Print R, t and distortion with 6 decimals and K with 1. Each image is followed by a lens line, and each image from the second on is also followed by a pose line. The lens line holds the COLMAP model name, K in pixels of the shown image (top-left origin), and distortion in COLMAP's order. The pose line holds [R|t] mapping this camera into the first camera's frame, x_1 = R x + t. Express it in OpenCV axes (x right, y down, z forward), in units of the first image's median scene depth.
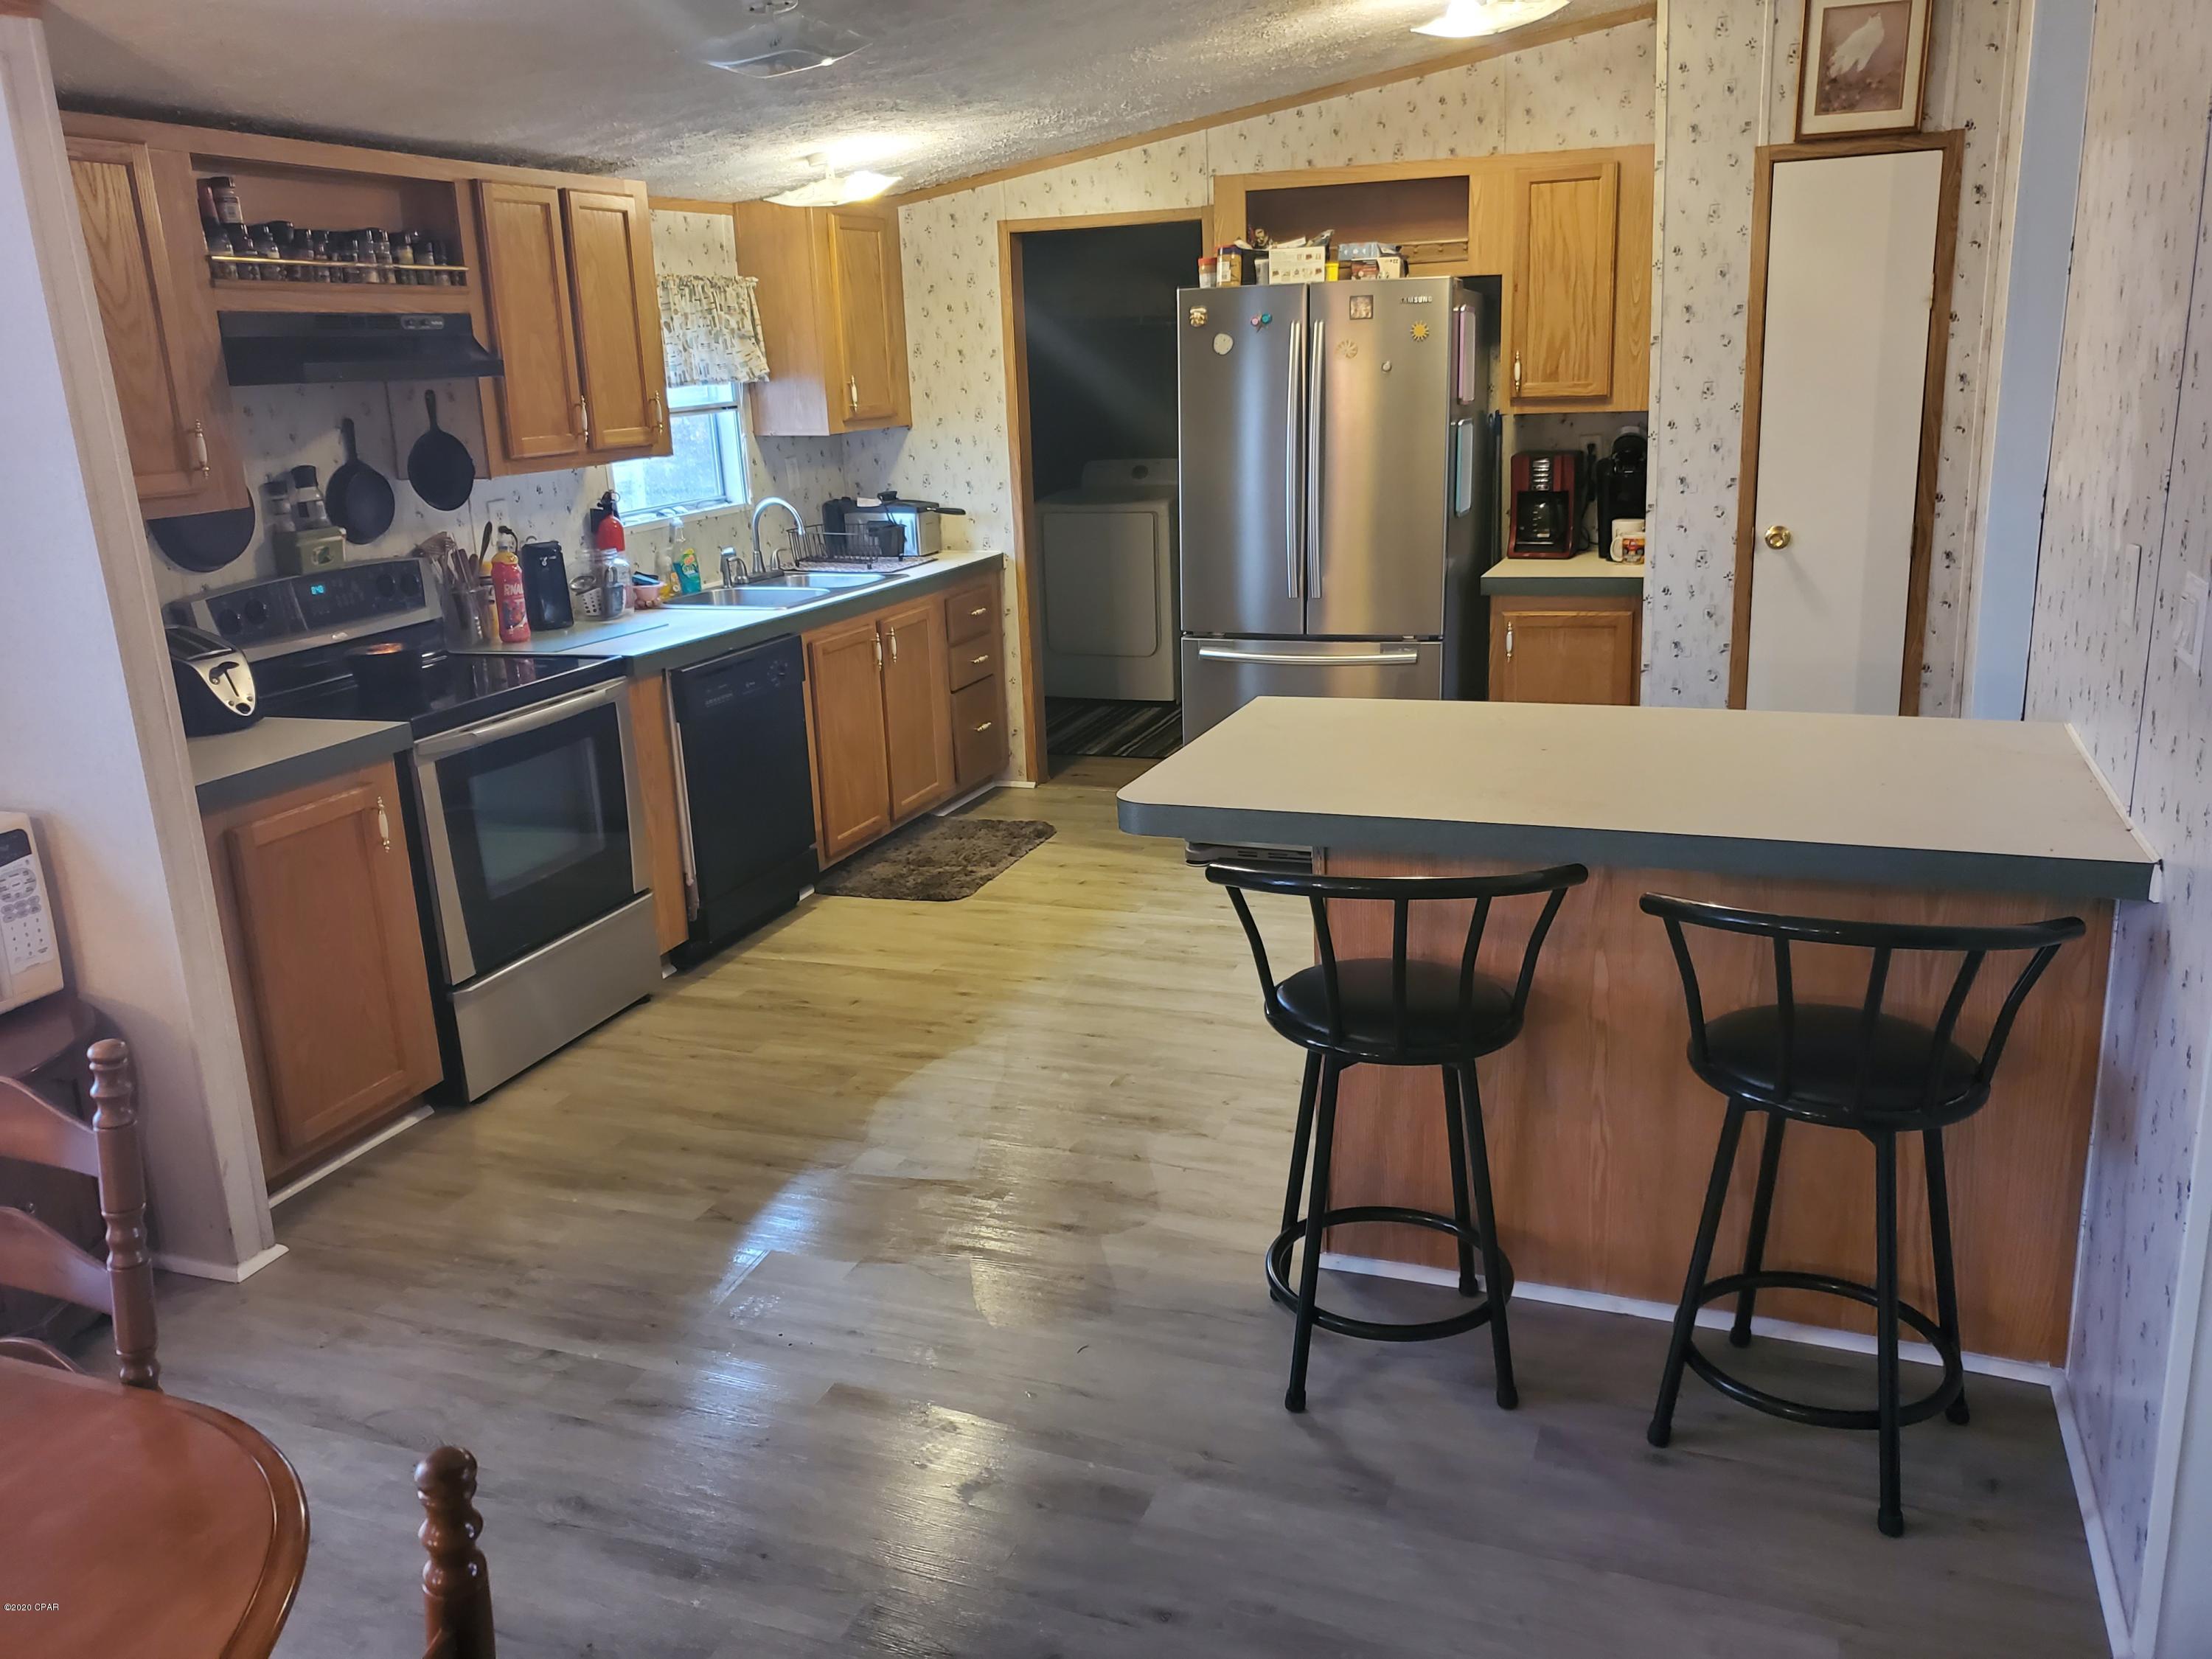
lens RADIAL K [[1705.0, 0, 1102.5], [0, 1705.0, 816.6], [0, 0, 1]] dist [-0.000010, 0.001723]
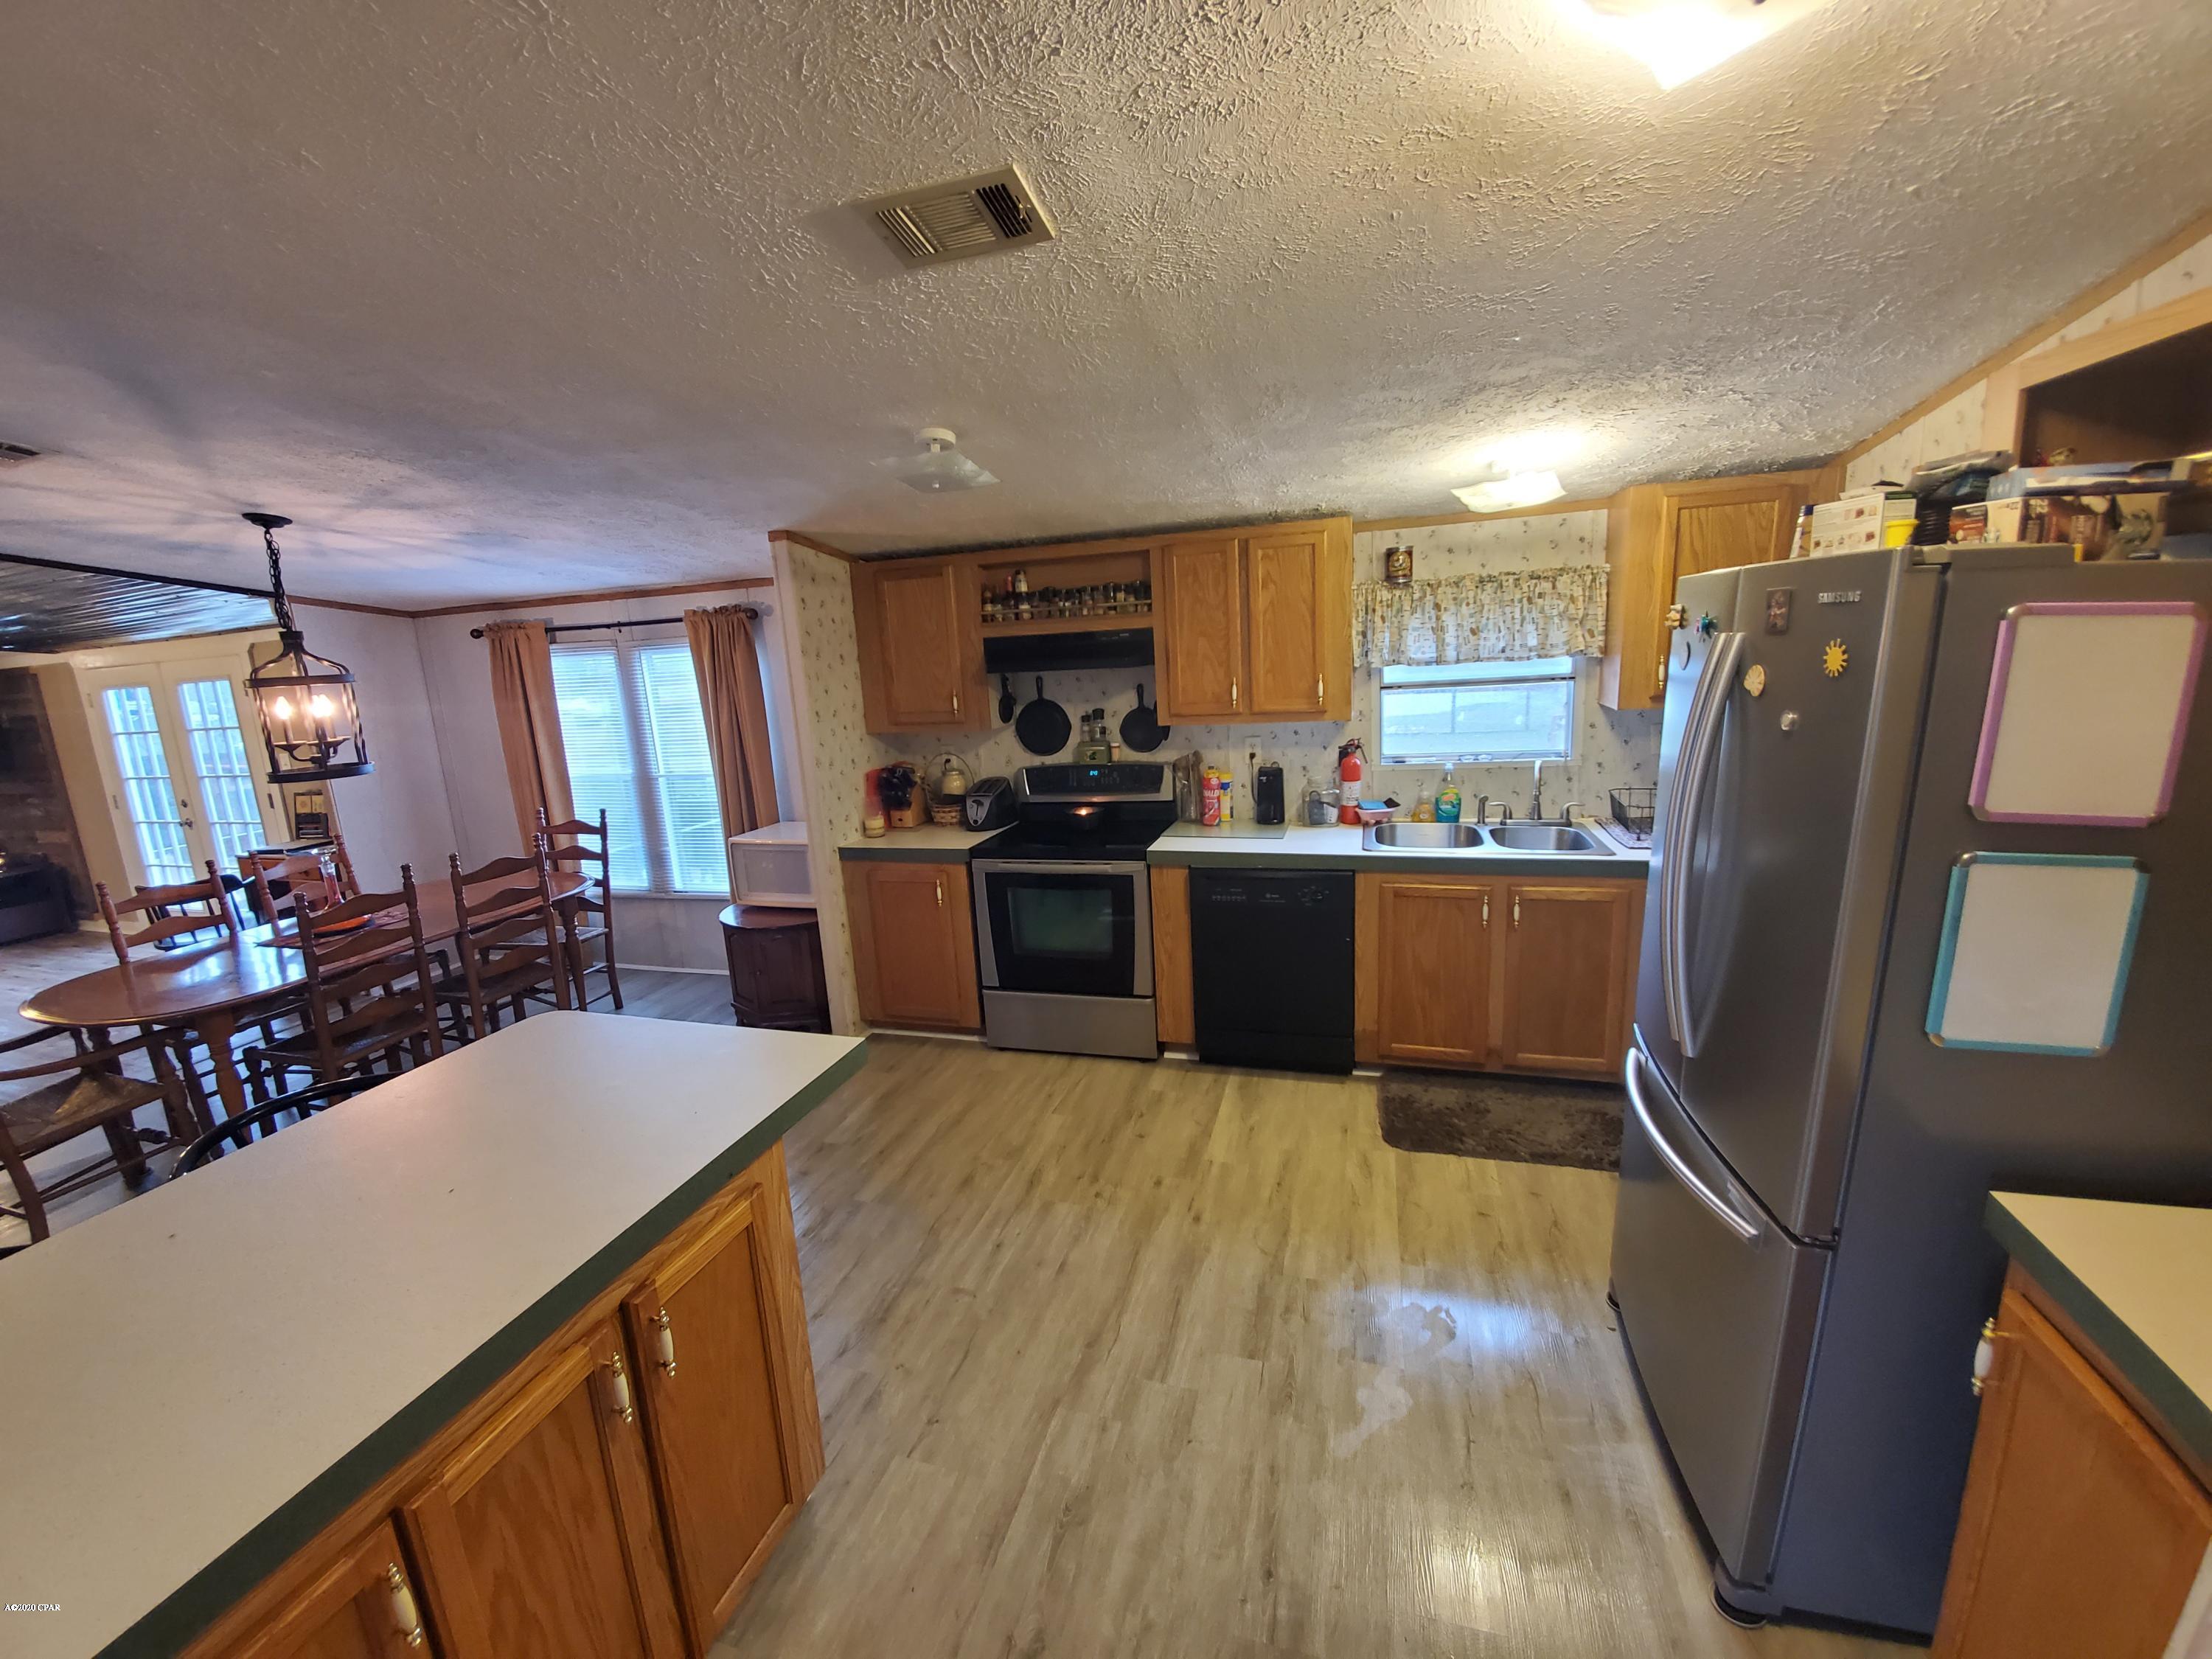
lens RADIAL K [[883.0, 0, 1109.1], [0, 883.0, 824.7], [0, 0, 1]] dist [0.001167, 0.000060]
pose [[0.073266, 0.236034, -0.968979, 0.422767], [-0.210903, 0.953284, 0.216264, -0.244092], [0.974758, 0.188515, 0.119623, 0.752449]]
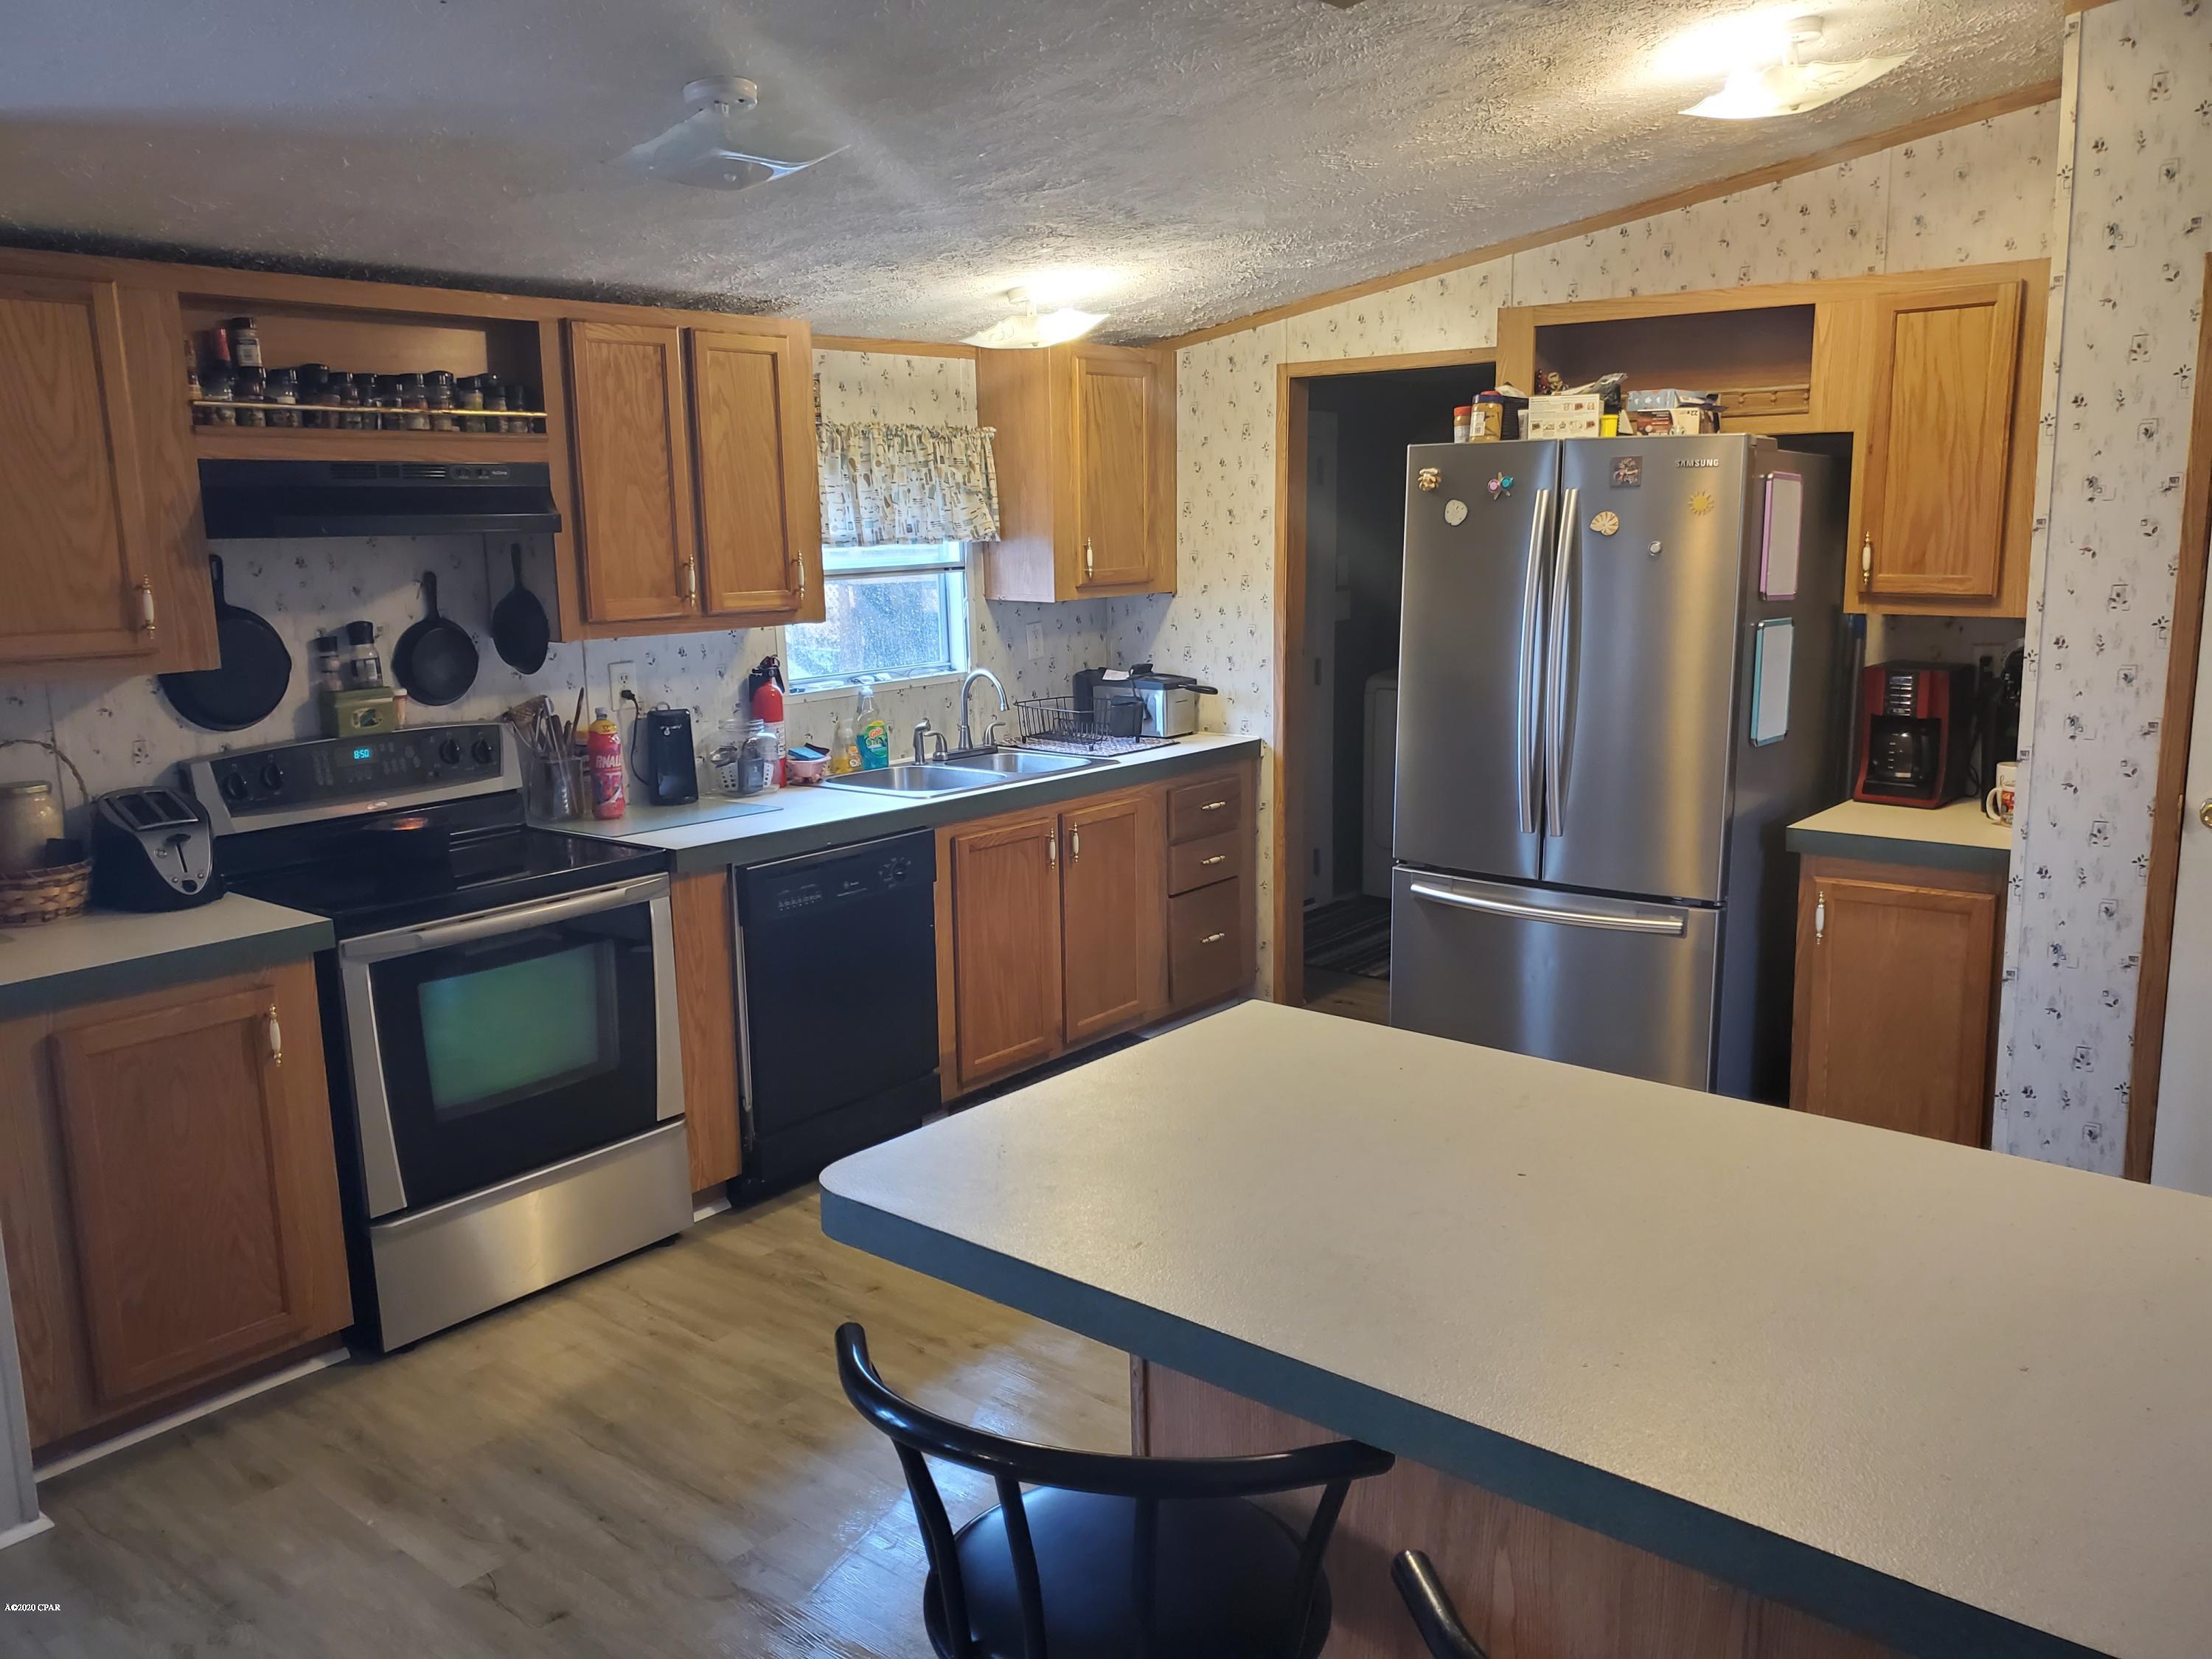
lens RADIAL K [[1700.9, 0, 1109.8], [0, 1700.9, 840.7], [0, 0, 1]] dist [-0.004662, 0.004340]
pose [[0.946711, 0.084013, -0.310935, 0.178087], [-0.104492, 0.993280, -0.049771, -0.068662], [0.304664, 0.079609, 0.949127, 0.208296]]
